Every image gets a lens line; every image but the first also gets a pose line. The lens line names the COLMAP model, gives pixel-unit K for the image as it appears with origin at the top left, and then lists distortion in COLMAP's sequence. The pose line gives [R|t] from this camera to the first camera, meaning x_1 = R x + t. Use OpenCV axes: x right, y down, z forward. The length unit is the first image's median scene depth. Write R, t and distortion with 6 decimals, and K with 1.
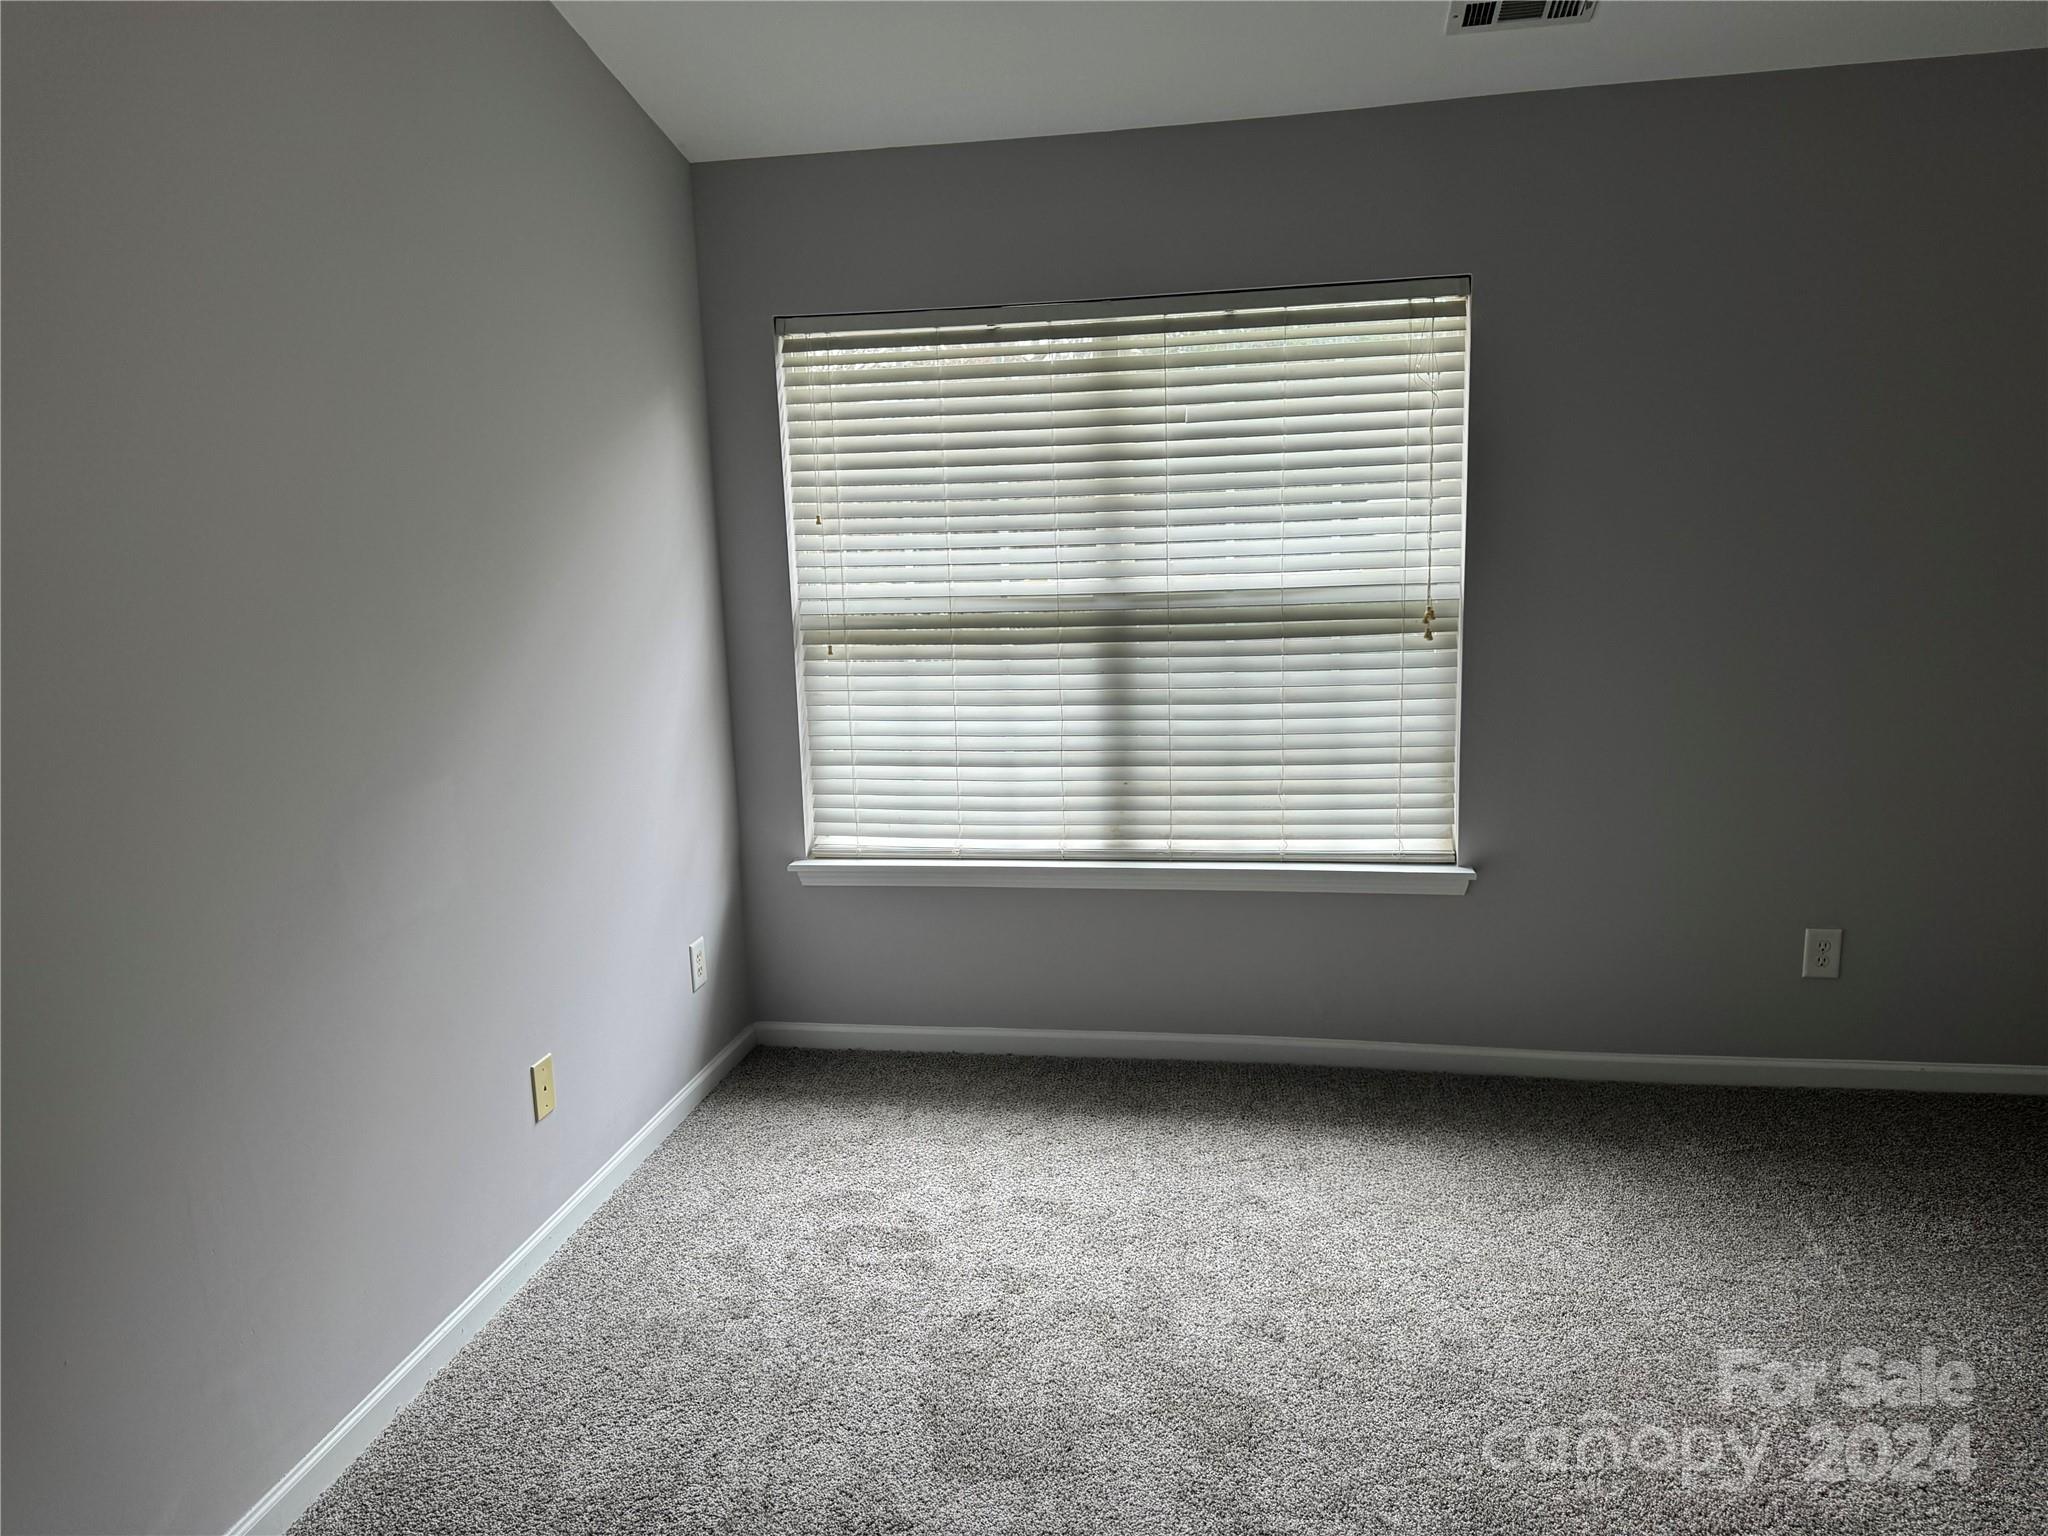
lens RADIAL K [[1472.4, 0, 1025.1], [0, 1472.4, 776.5], [0, 0, 1]] dist [0.142392, -0.150701]
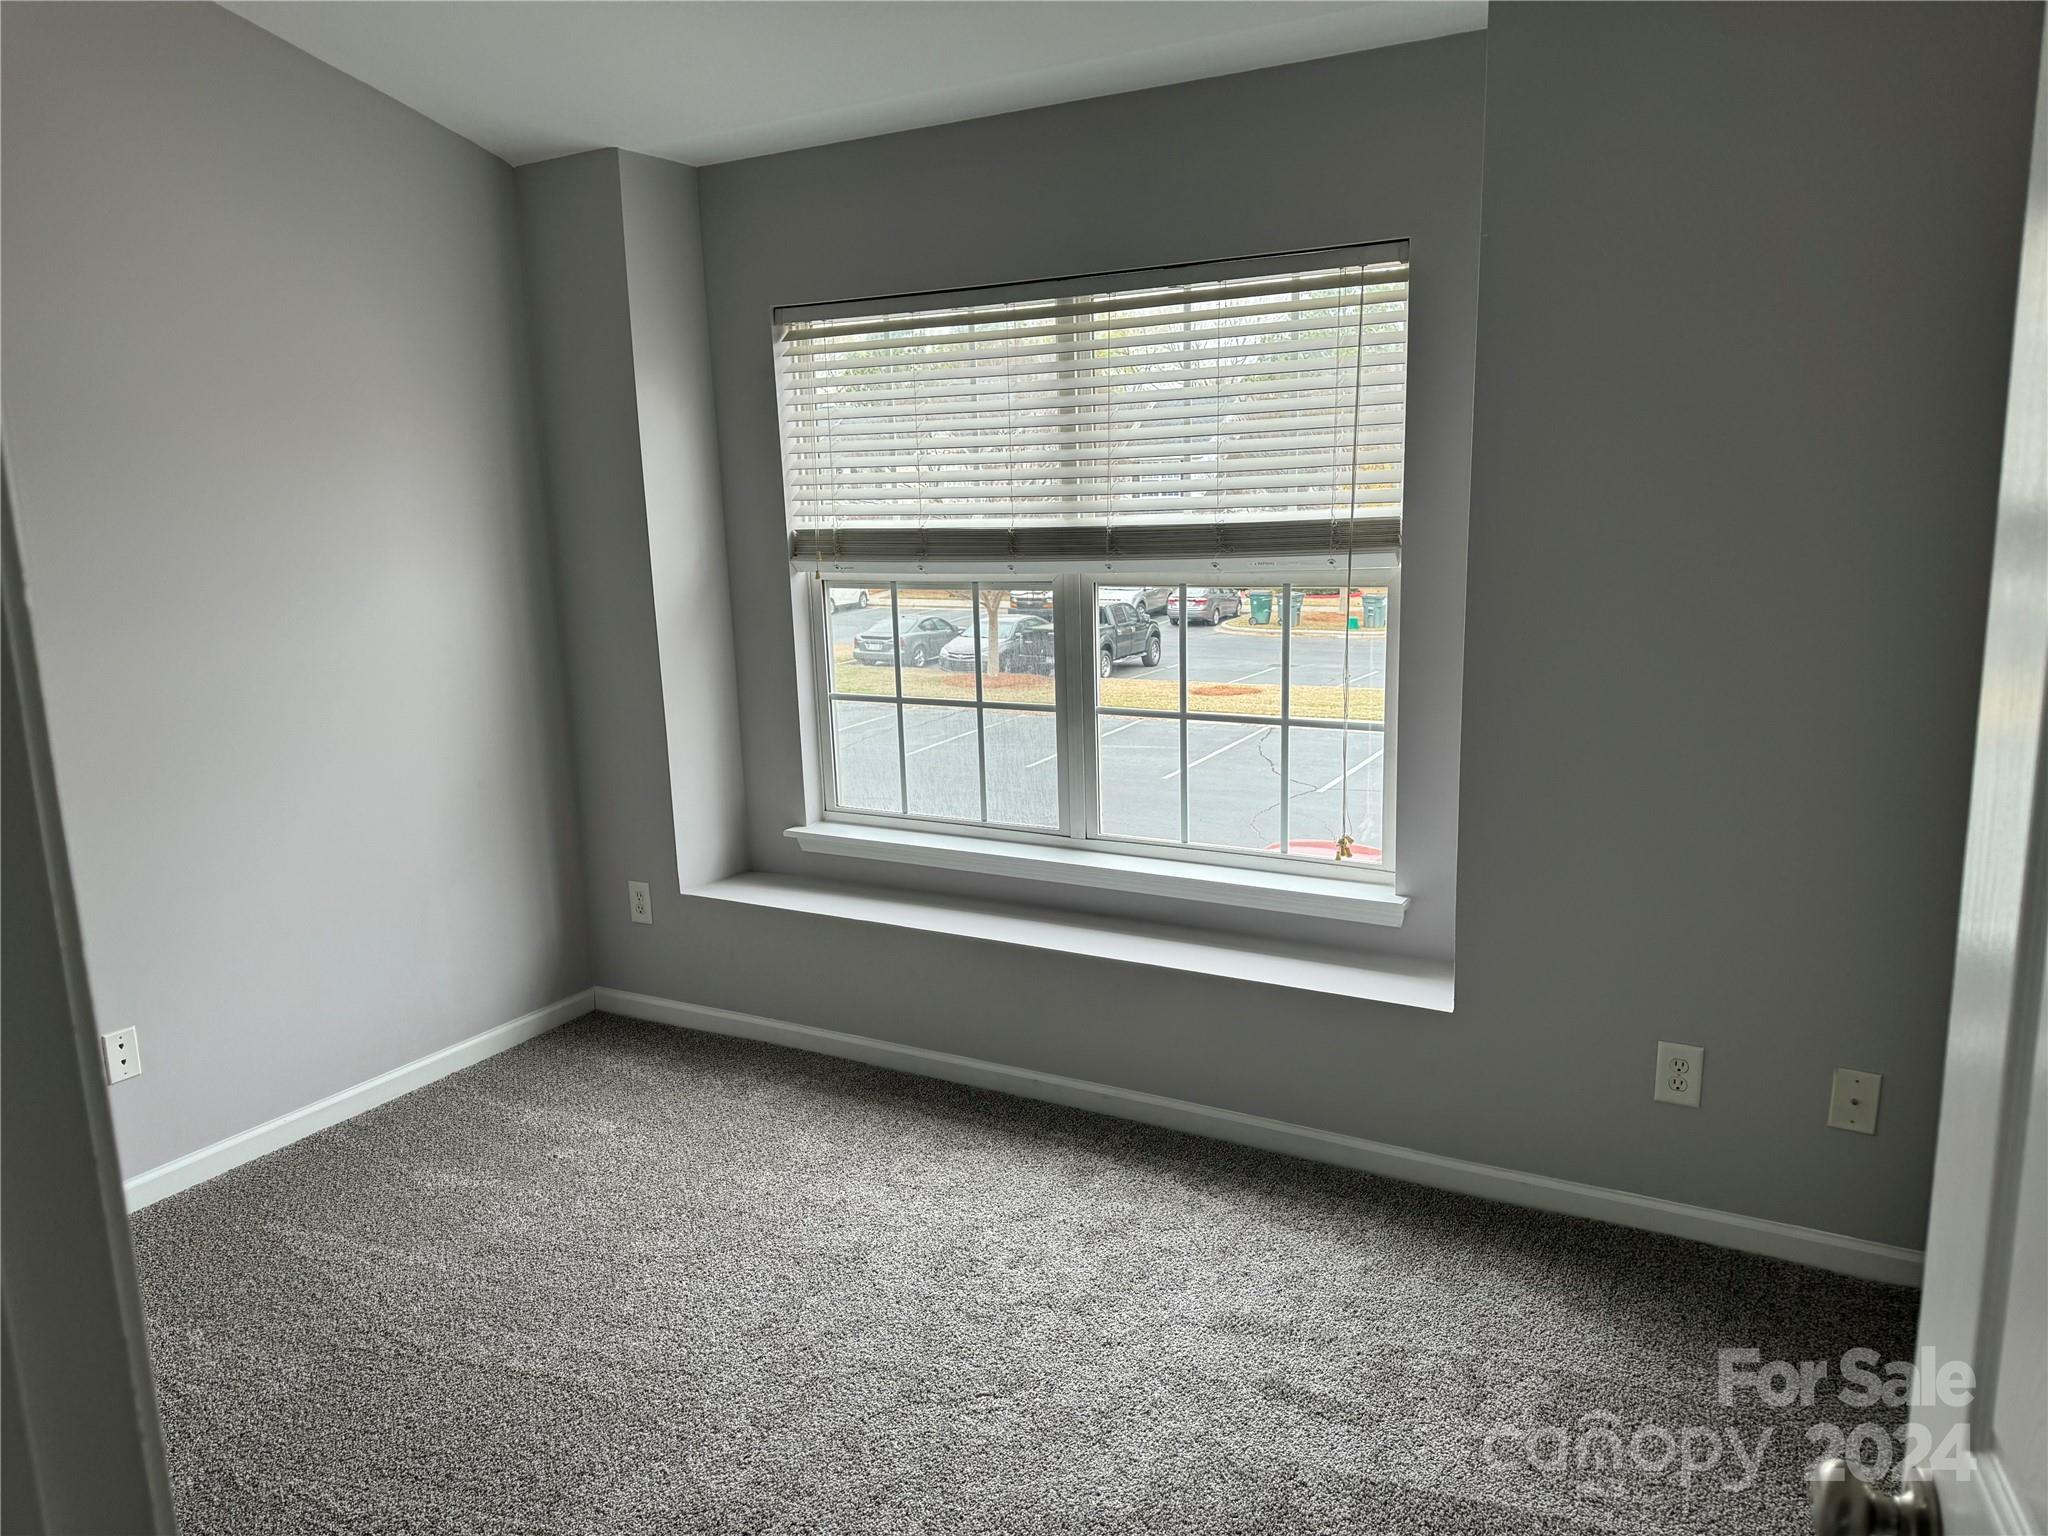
lens RADIAL K [[1472.4, 0, 1025.1], [0, 1472.4, 776.5], [0, 0, 1]] dist [0.142392, -0.150701]
pose [[0.943250, 0.065552, -0.325548, 0.362030], [-0.053718, 0.997532, 0.045219, -0.040510], [0.327709, -0.025165, 0.944443, 0.071923]]
